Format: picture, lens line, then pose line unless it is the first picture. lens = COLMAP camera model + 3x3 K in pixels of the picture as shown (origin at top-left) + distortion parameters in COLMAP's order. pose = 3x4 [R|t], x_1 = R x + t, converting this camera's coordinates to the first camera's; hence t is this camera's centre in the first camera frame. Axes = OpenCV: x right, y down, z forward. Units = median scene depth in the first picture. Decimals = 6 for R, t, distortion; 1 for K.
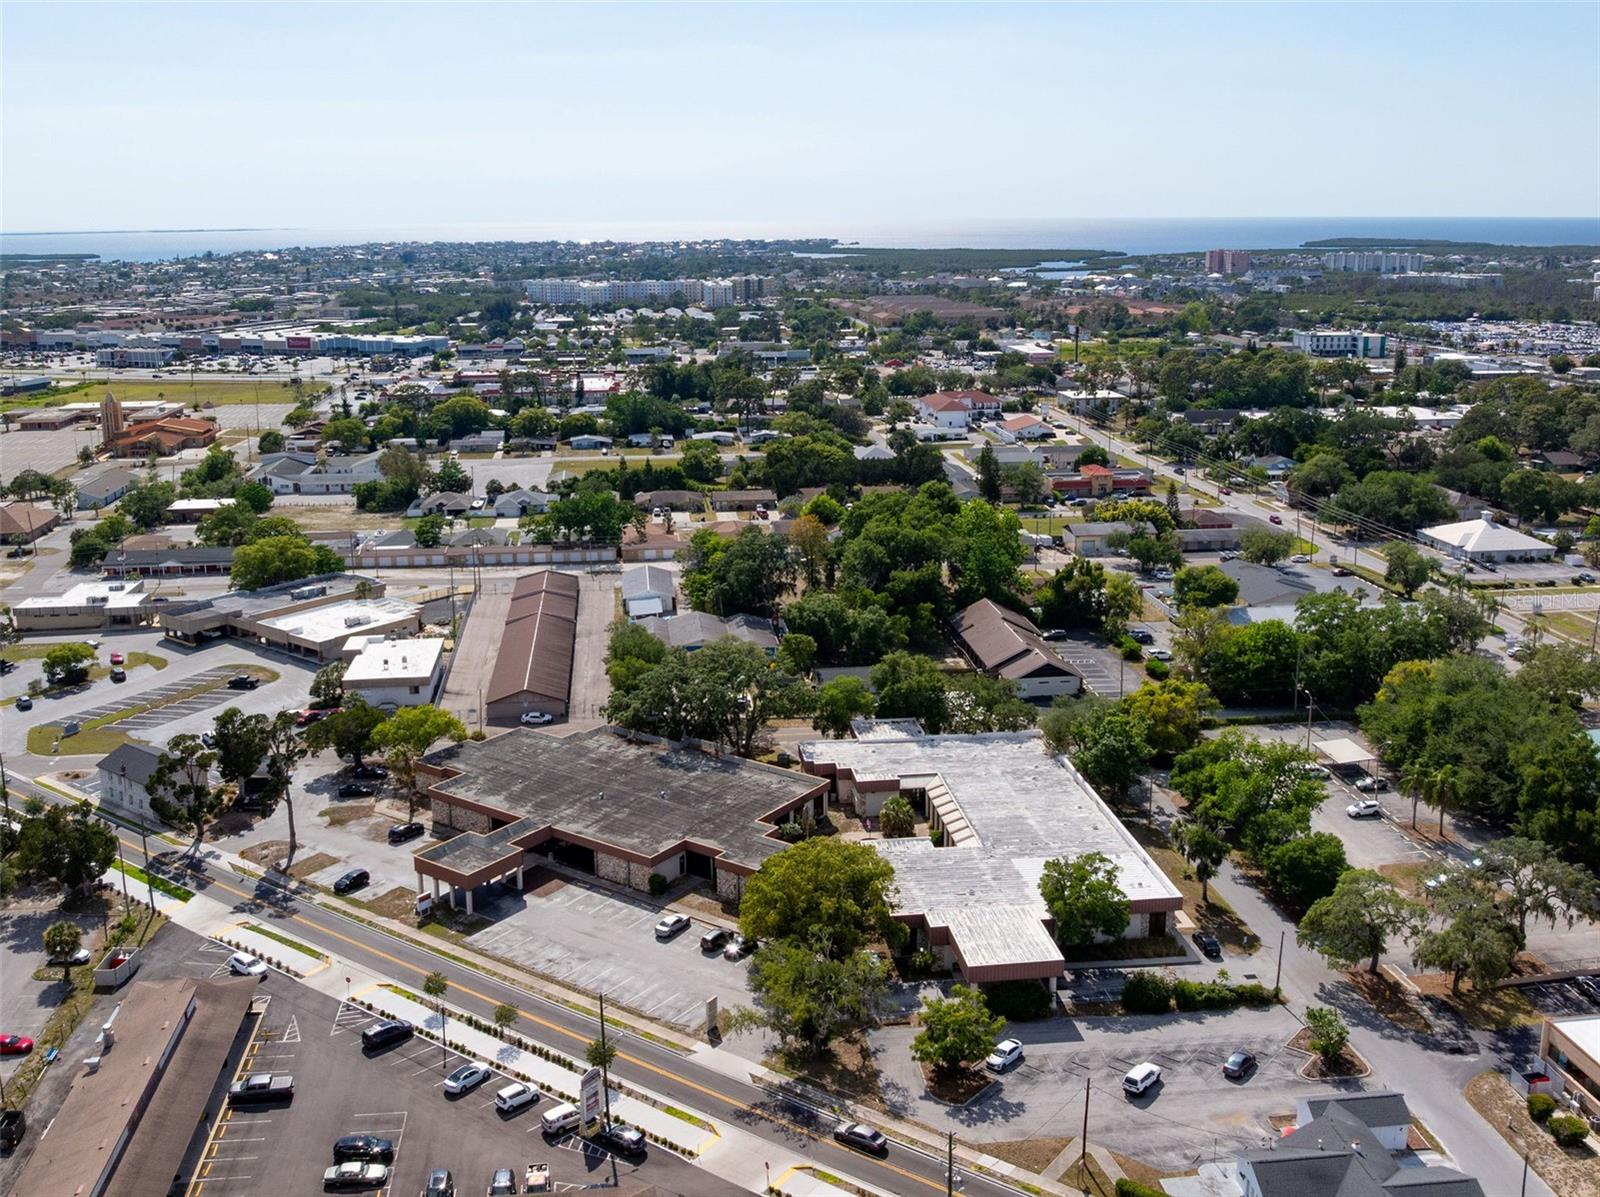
lens RADIAL K [[1514.9, 0, 800.0], [0, 1514.9, 598.5], [0, 0, 1]] dist [-0.001062, -0.002754]
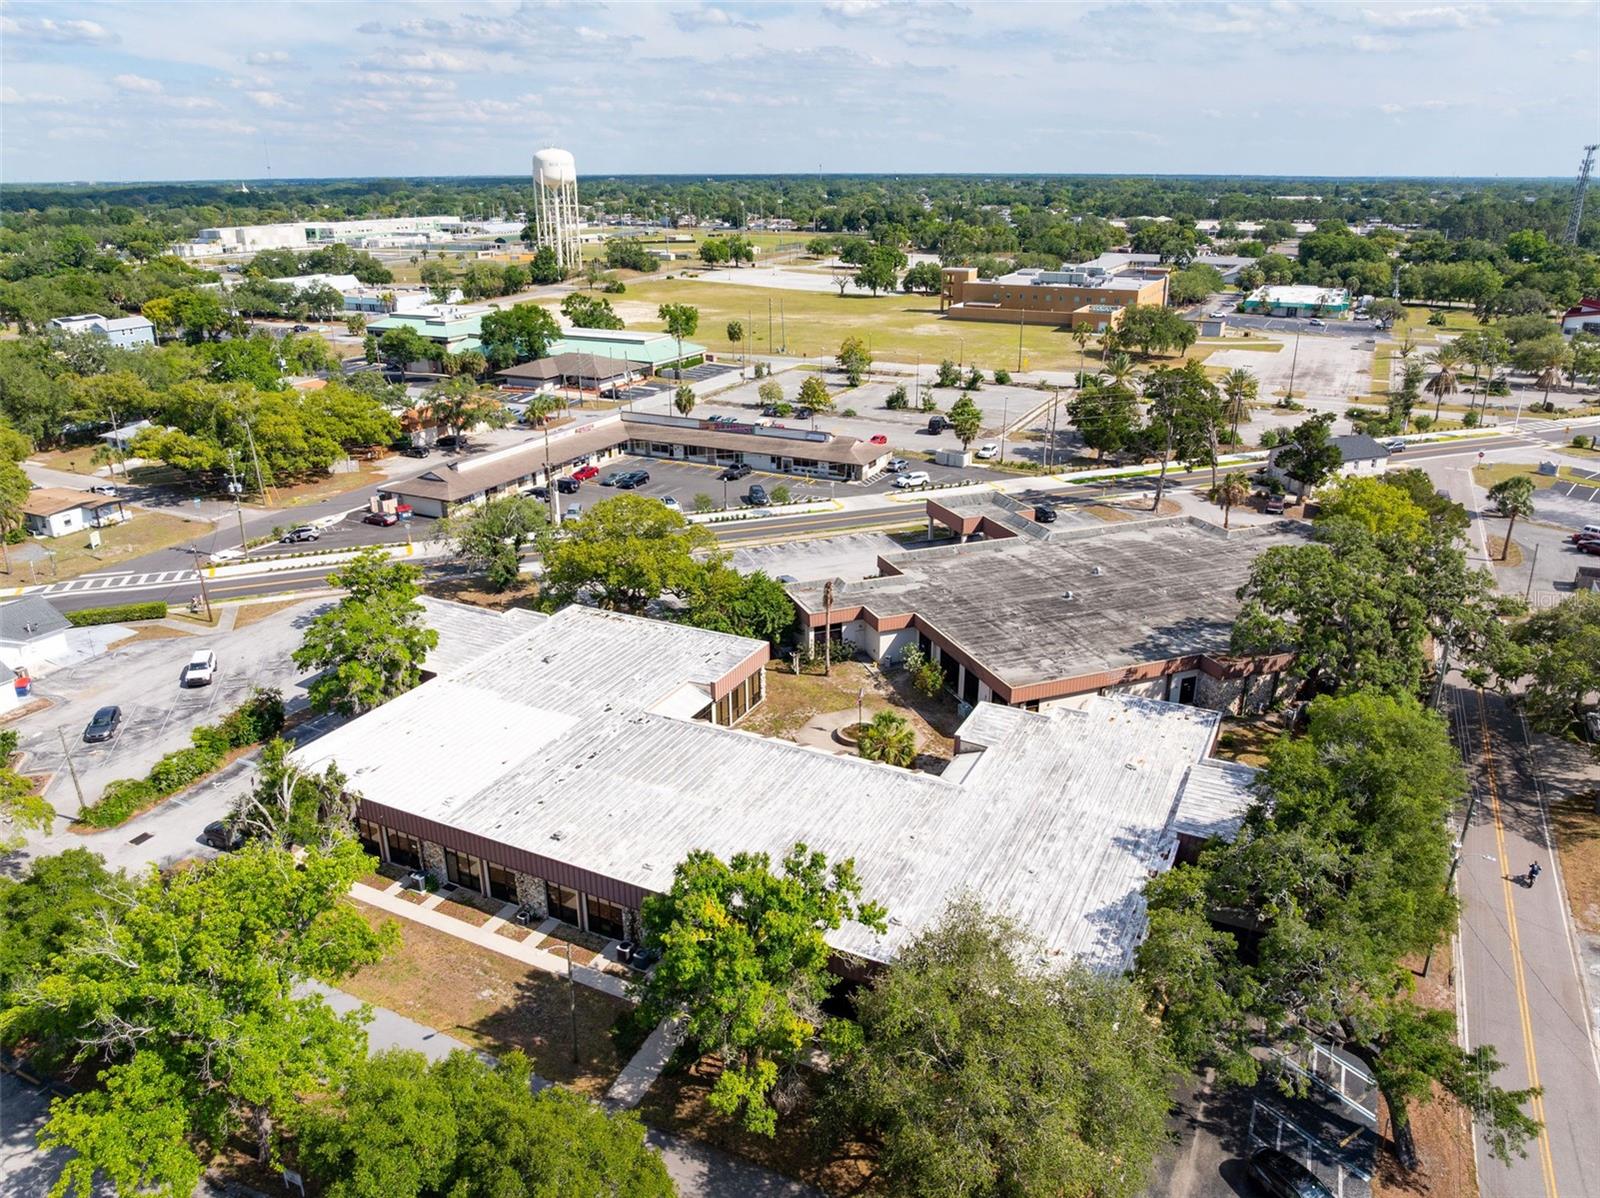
lens RADIAL K [[1111.8, 0, 800.0], [0, 1111.8, 599.0], [0, 0, 1]] dist [0.000199, -0.067906]
pose [[-0.556602, 0.307416, -0.771809, 0.427276], [-0.200784, 0.851701, 0.484036, -0.106637], [0.806151, 0.424382, -0.412335, 1.247990]]
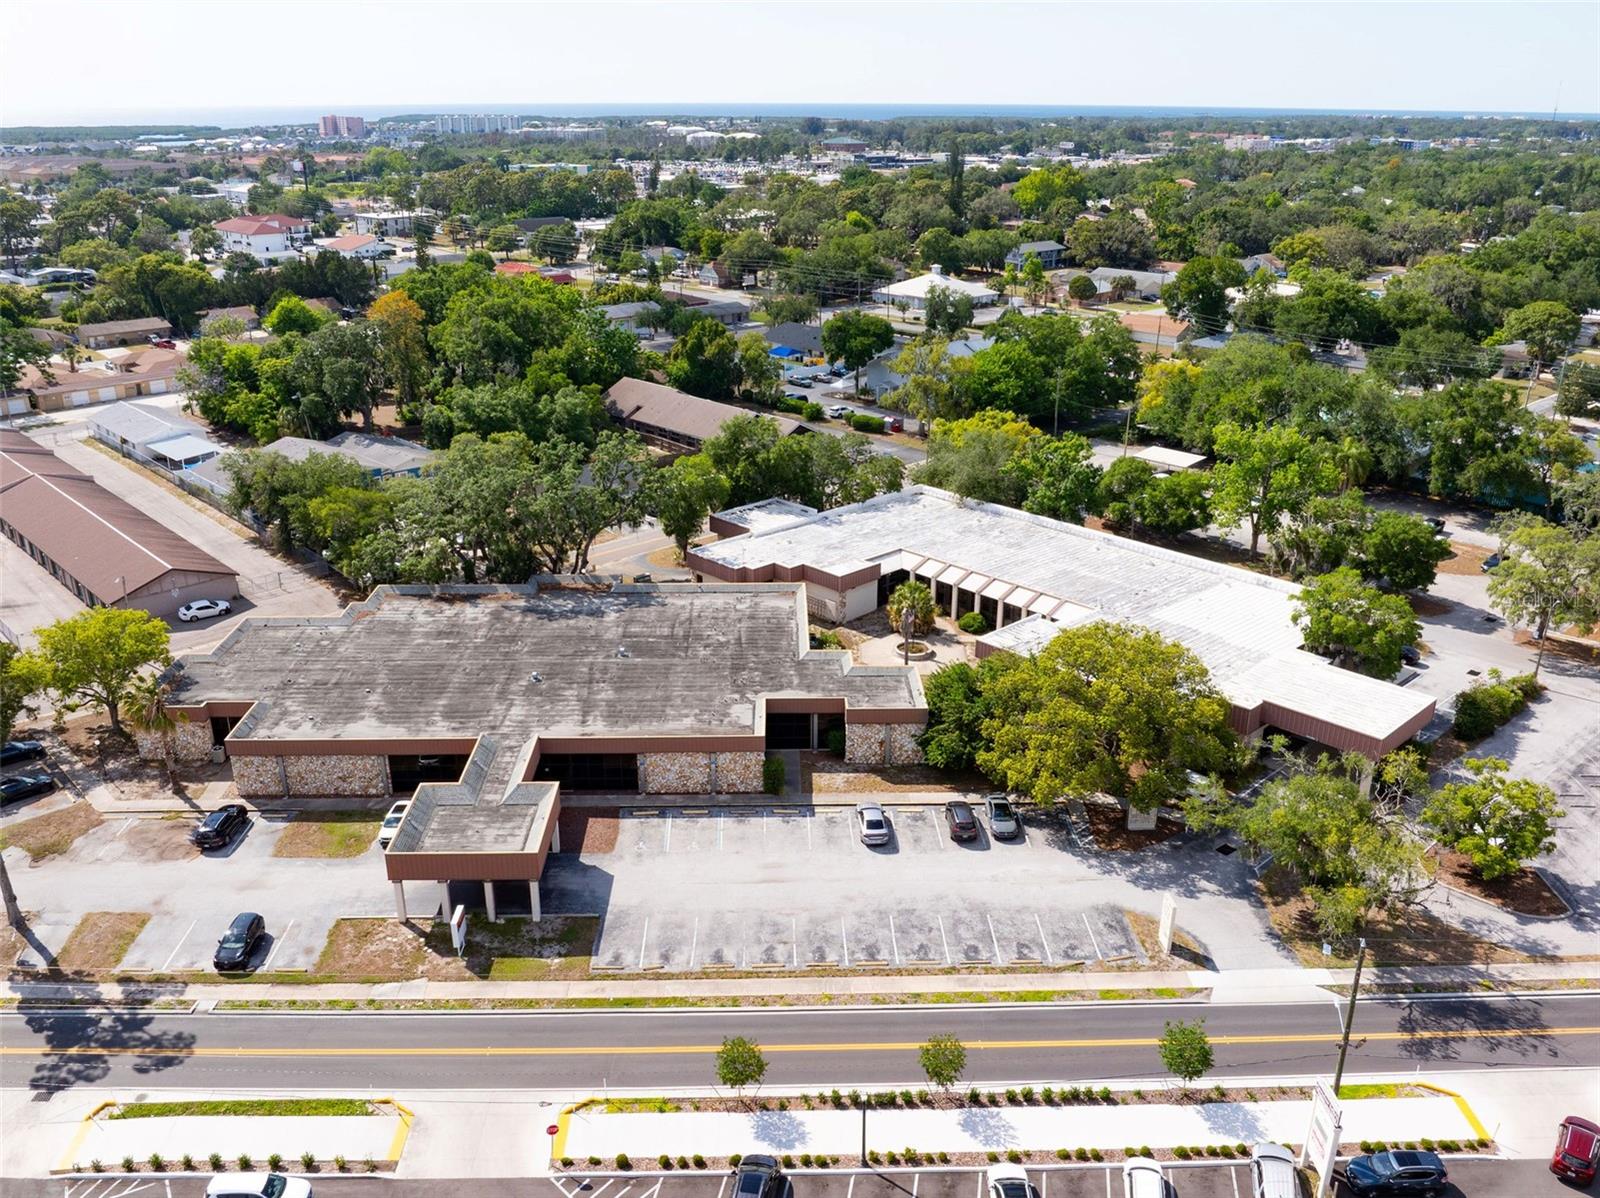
lens RADIAL K [[1323.7, 0, 820.0], [0, 1323.7, 601.9], [0, 0, 1]] dist [0.001267, -0.061108]
pose [[0.795152, -0.206196, 0.570277, -0.380706], [0.142881, 0.977644, 0.154265, 0.038289], [-0.589337, -0.041182, 0.806837, 0.558864]]
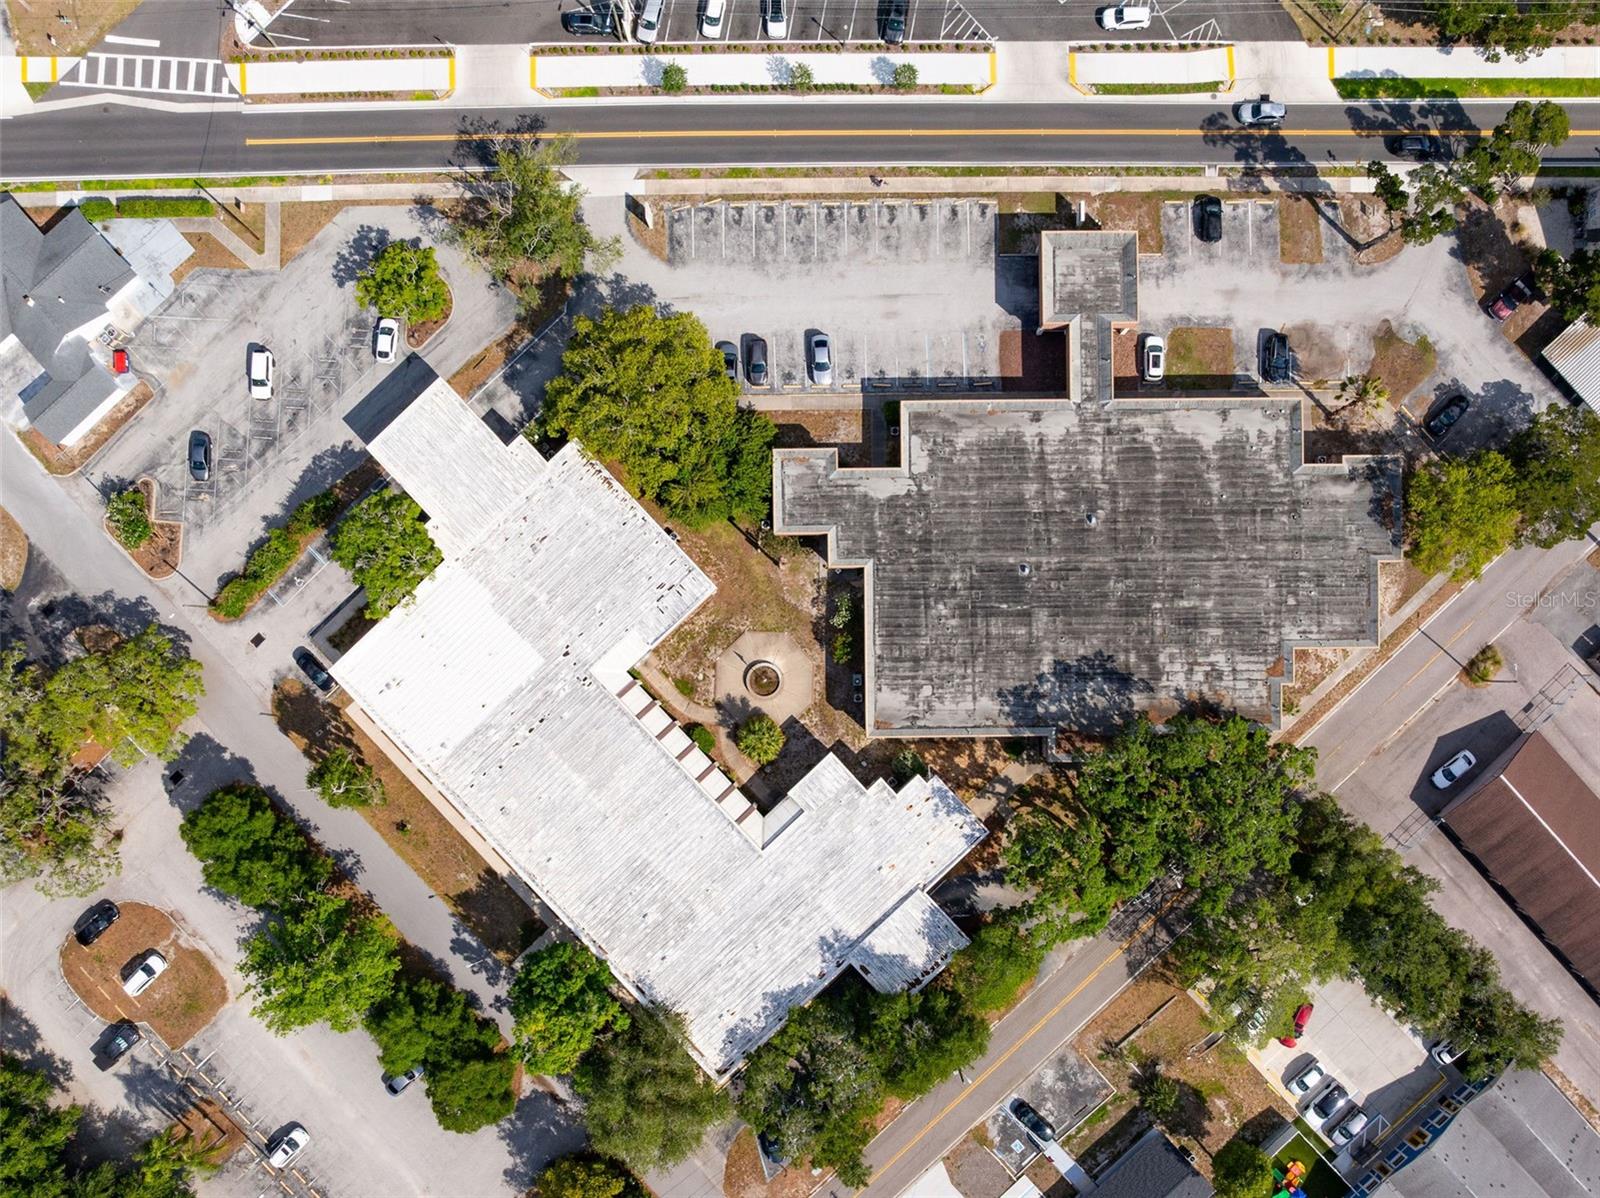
lens RADIAL K [[1323.7, 0, 820.0], [0, 1323.7, 601.9], [0, 0, 1]] dist [0.001267, -0.061108]
pose [[-0.808374, 0.588570, 0.010781, -0.008189], [-0.141675, -0.212295, 0.966881, -0.542581], [0.571366, 0.780074, 0.255000, 0.884796]]
